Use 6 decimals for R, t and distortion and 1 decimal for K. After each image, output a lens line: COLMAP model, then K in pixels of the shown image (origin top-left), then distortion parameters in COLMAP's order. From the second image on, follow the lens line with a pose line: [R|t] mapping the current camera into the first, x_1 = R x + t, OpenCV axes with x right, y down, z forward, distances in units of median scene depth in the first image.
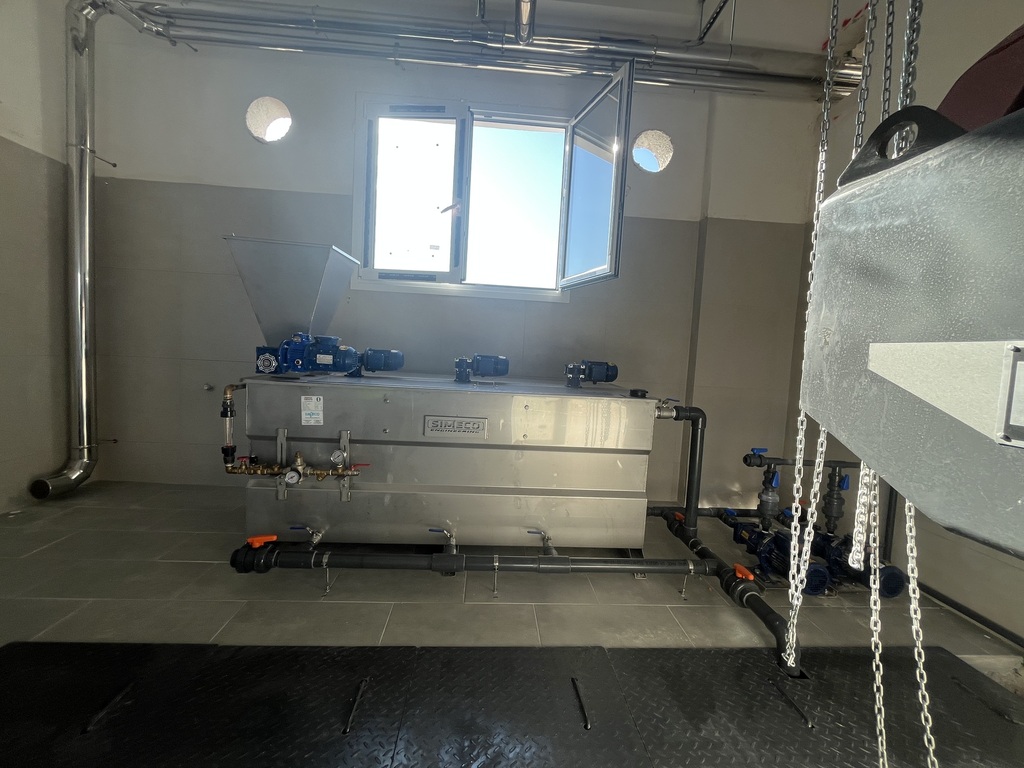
lens RADIAL K [[411.8, 0, 514.3], [0, 411.8, 377.1], [0, 0, 1]] dist [-0.002881, -0.000407]
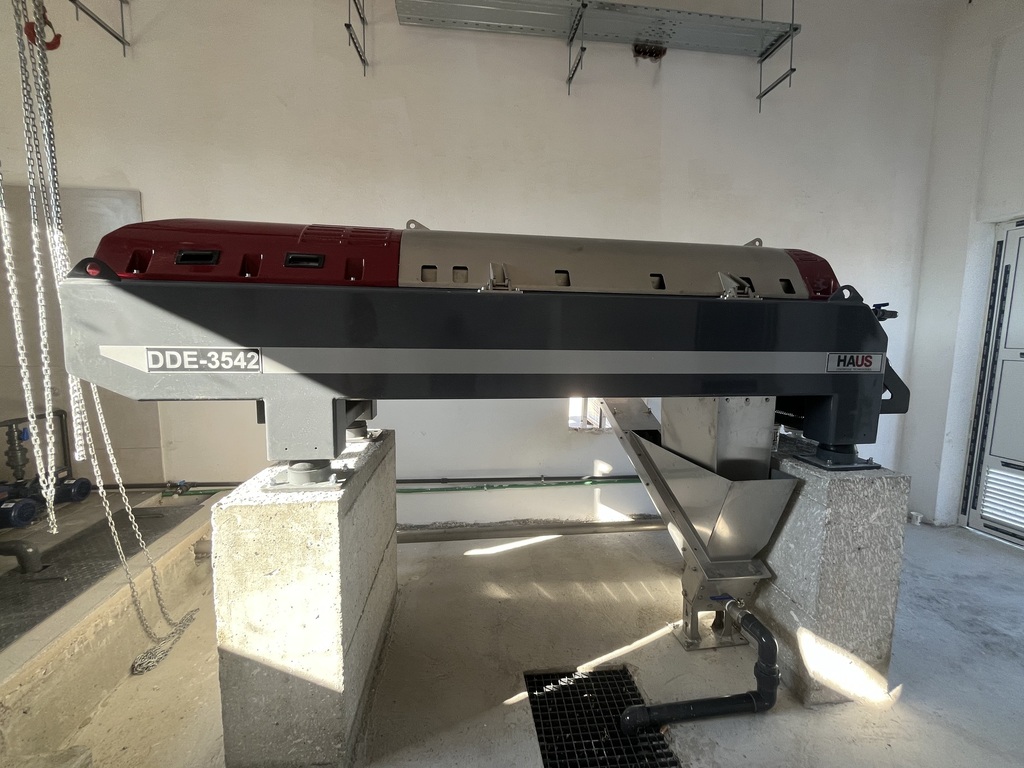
lens RADIAL K [[411.8, 0, 514.3], [0, 411.8, 377.1], [0, 0, 1]] dist [-0.002881, -0.000407]
pose [[-0.088380, -0.159558, 0.983224, -0.481649], [0.042053, 0.985609, 0.163725, -0.047271], [-0.995199, 0.055817, -0.080398, -0.348682]]
